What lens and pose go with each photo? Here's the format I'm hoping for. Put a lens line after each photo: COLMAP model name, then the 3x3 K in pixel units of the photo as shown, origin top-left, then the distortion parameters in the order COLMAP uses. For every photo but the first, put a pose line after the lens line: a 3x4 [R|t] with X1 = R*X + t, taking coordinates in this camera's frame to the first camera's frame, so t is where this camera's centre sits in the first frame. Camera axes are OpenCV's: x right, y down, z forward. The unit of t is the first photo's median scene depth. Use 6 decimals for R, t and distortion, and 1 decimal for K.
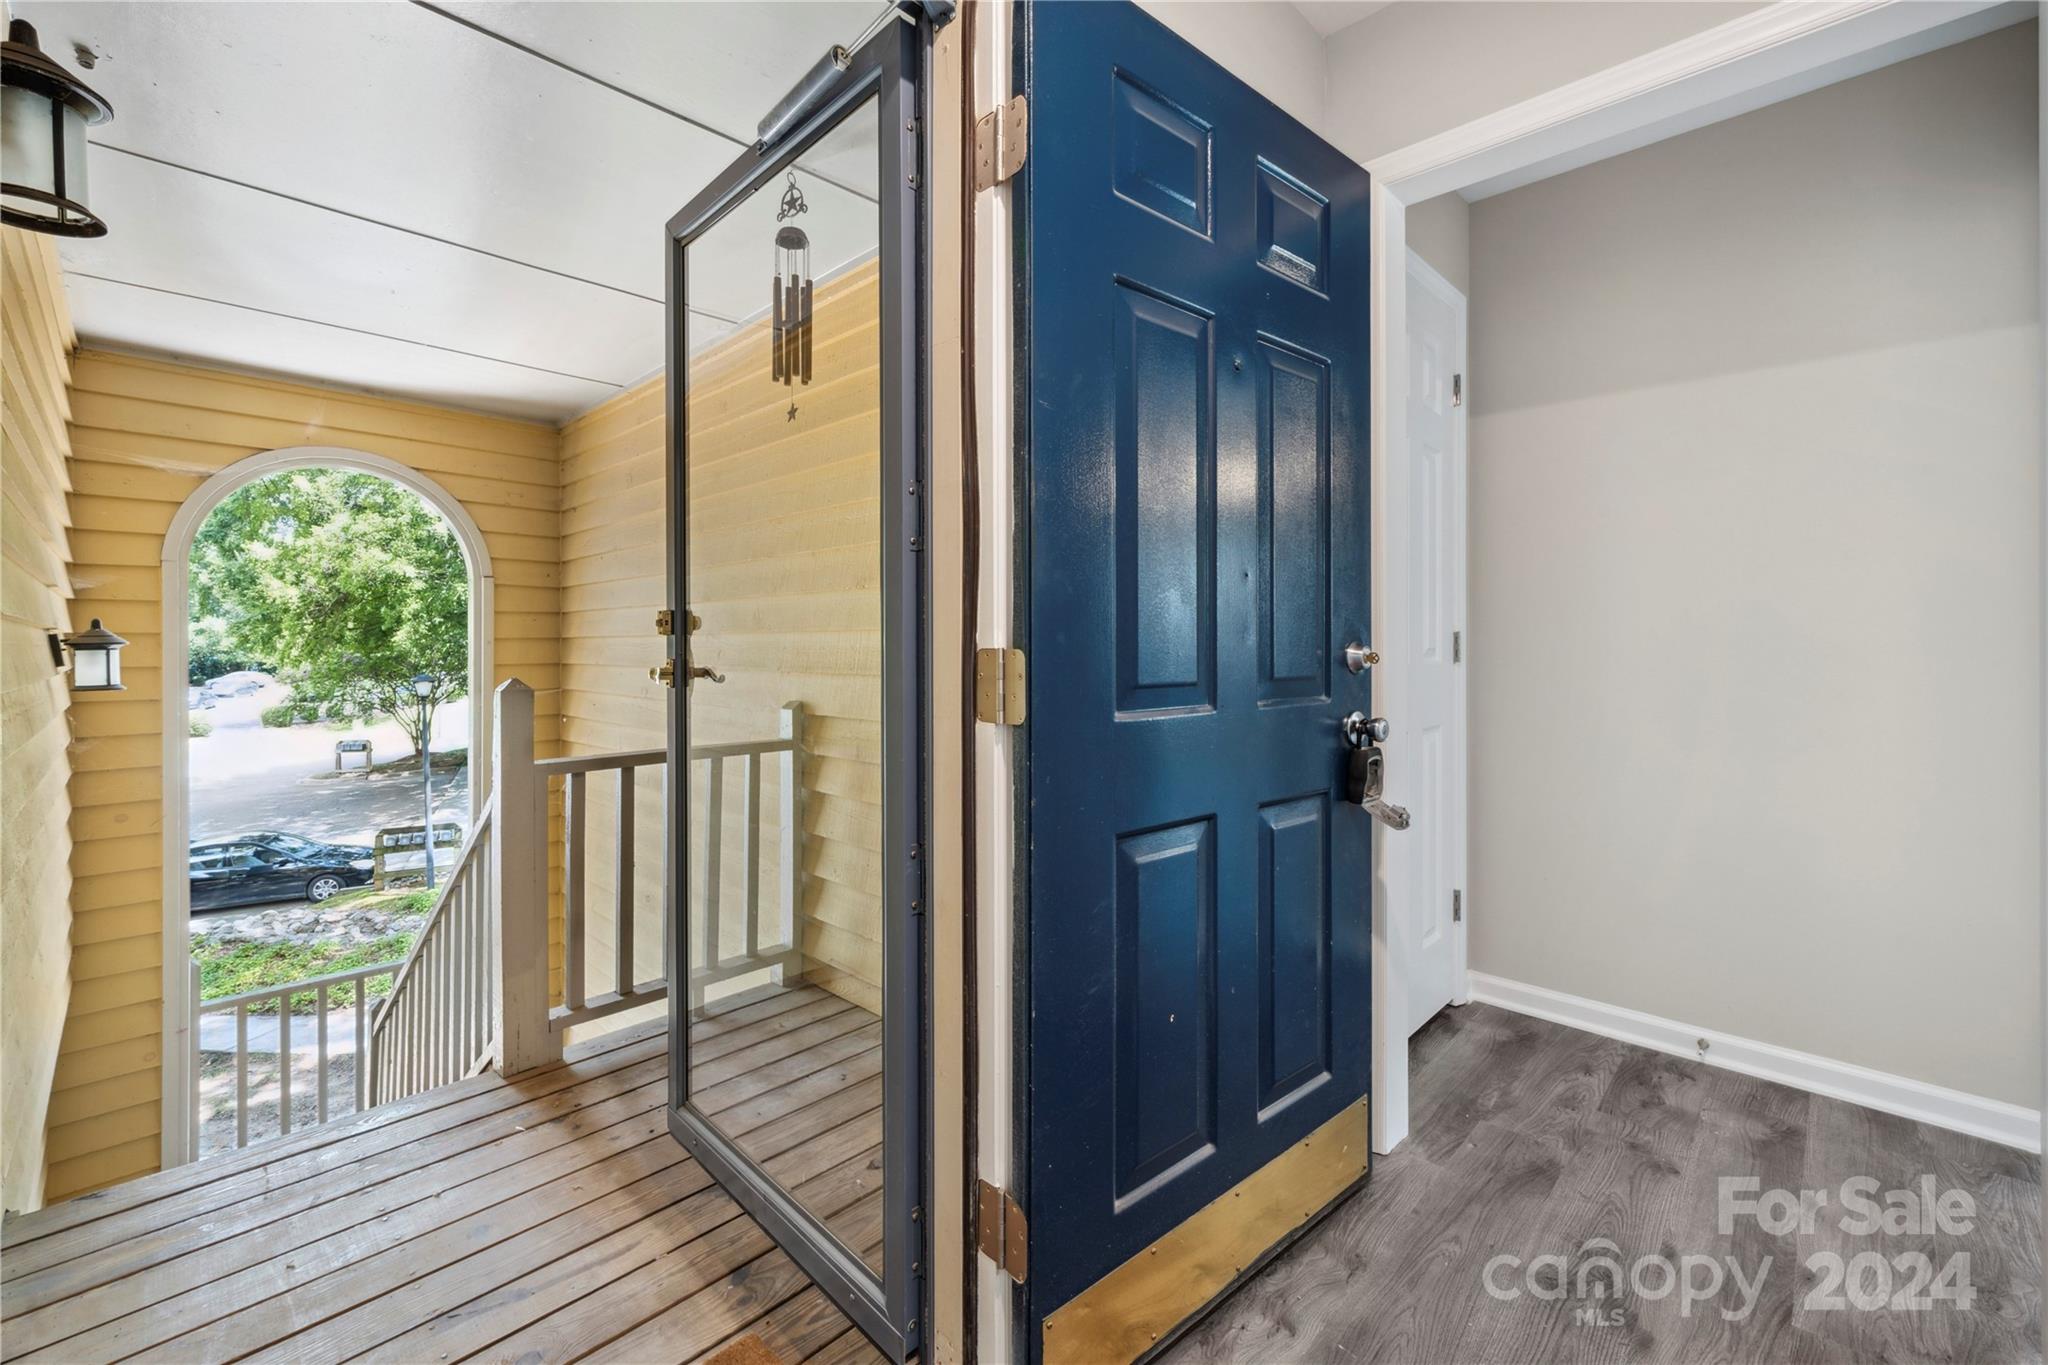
lens RADIAL K [[838.4, 0, 1036.1], [0, 838.4, 677.4], [0, 0, 1]] dist [-0.006380, 0.002429]
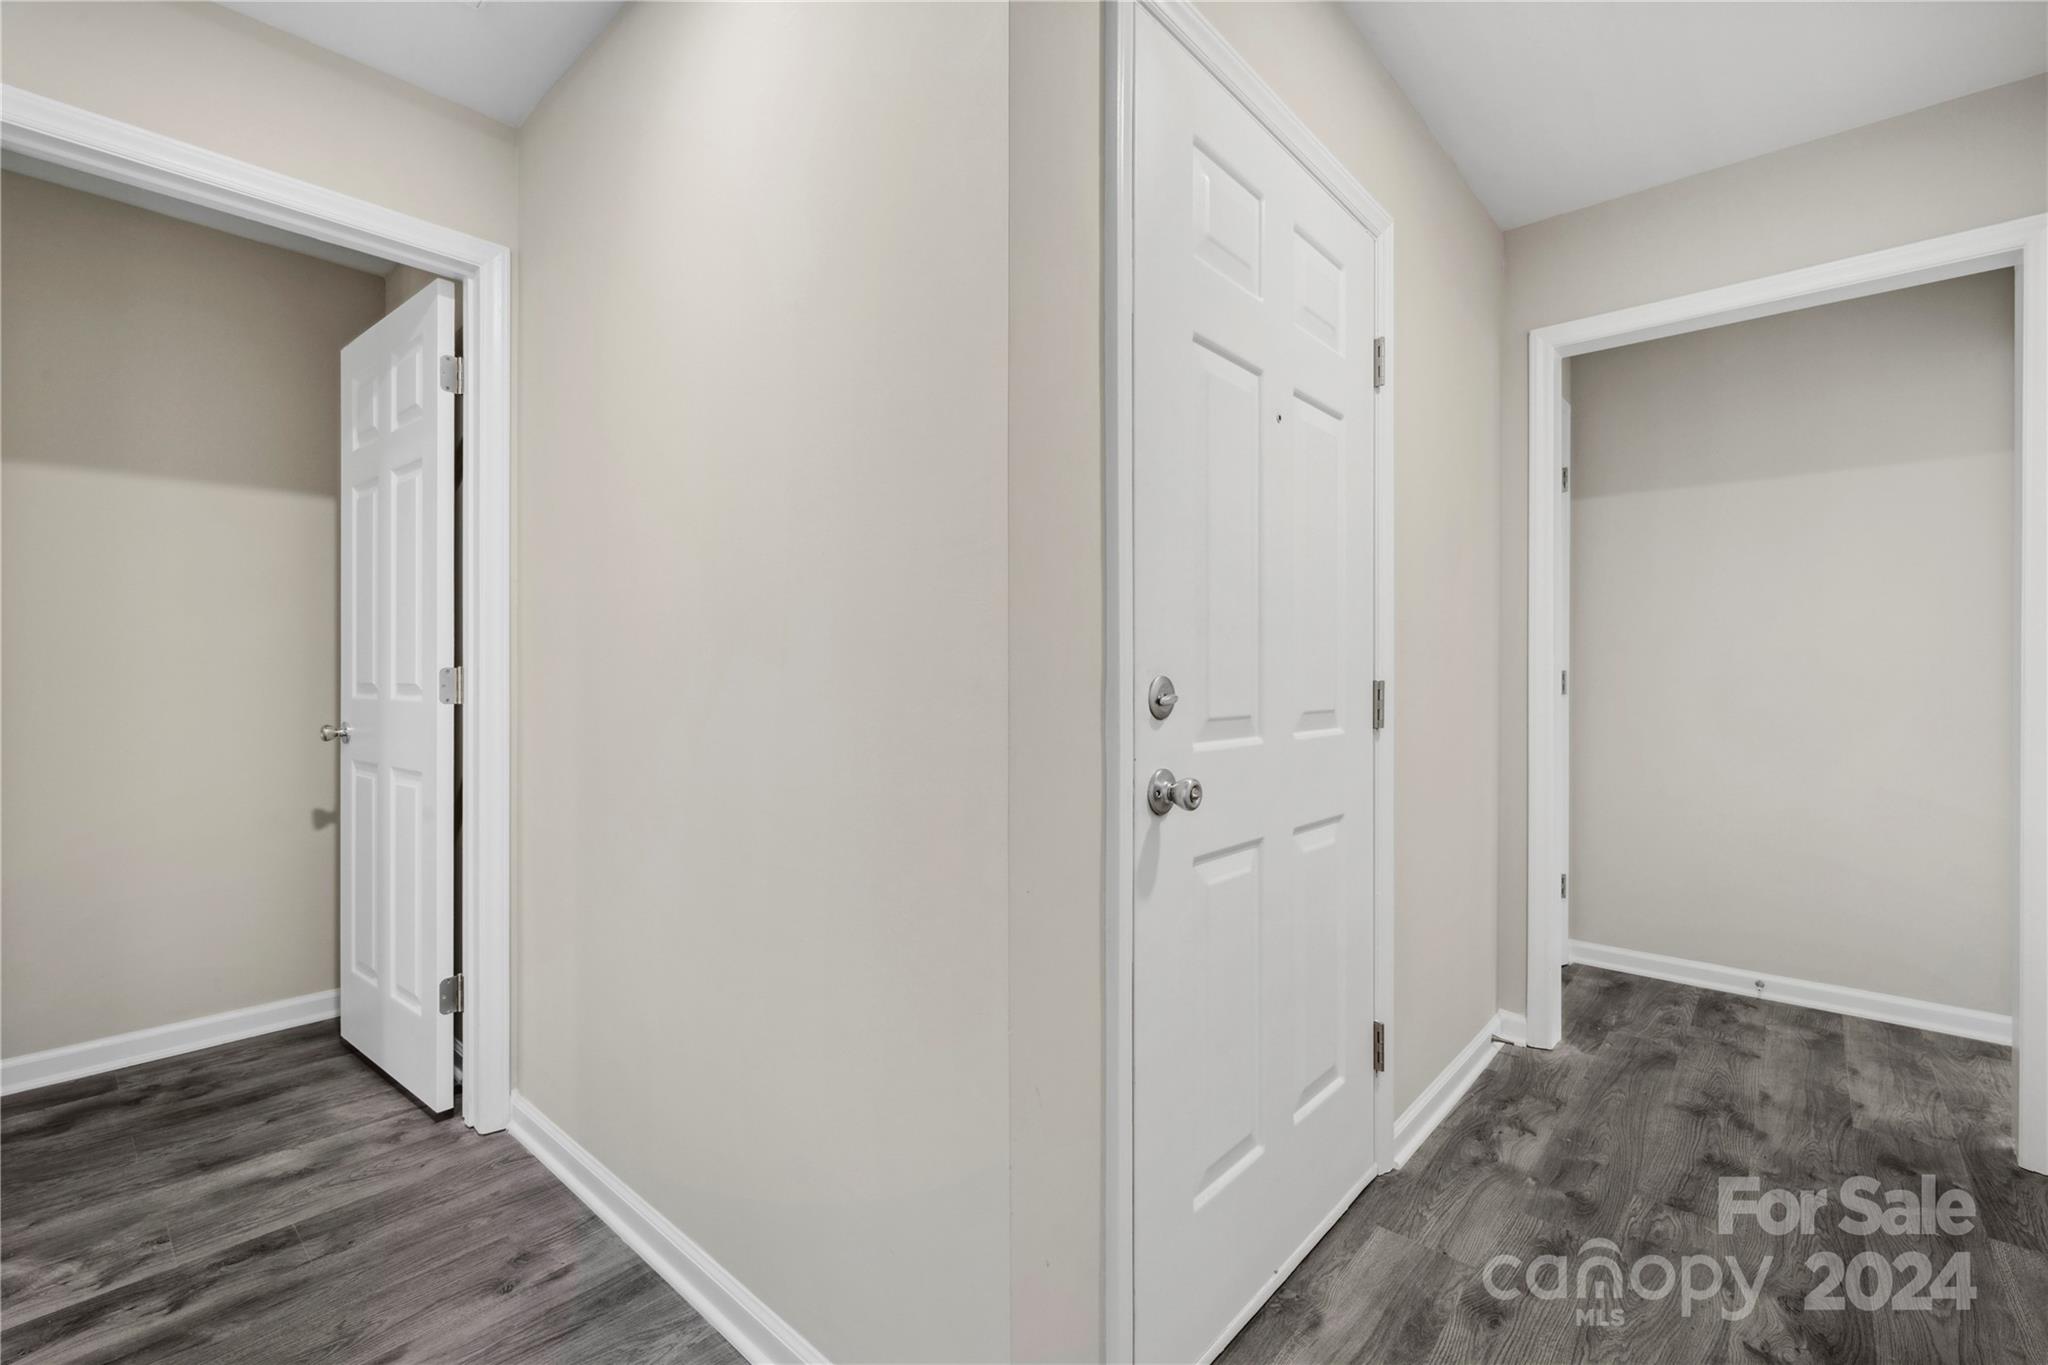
lens RADIAL K [[922.8, 0, 1008.8], [0, 922.8, 676.5], [0, 0, 1]] dist [-0.001915, 0.001774]
pose [[0.998388, 0.001247, 0.056740, -0.484076], [0.001572, 0.998768, -0.049606, 0.037607], [-0.056732, 0.049615, 0.997156, -0.415918]]
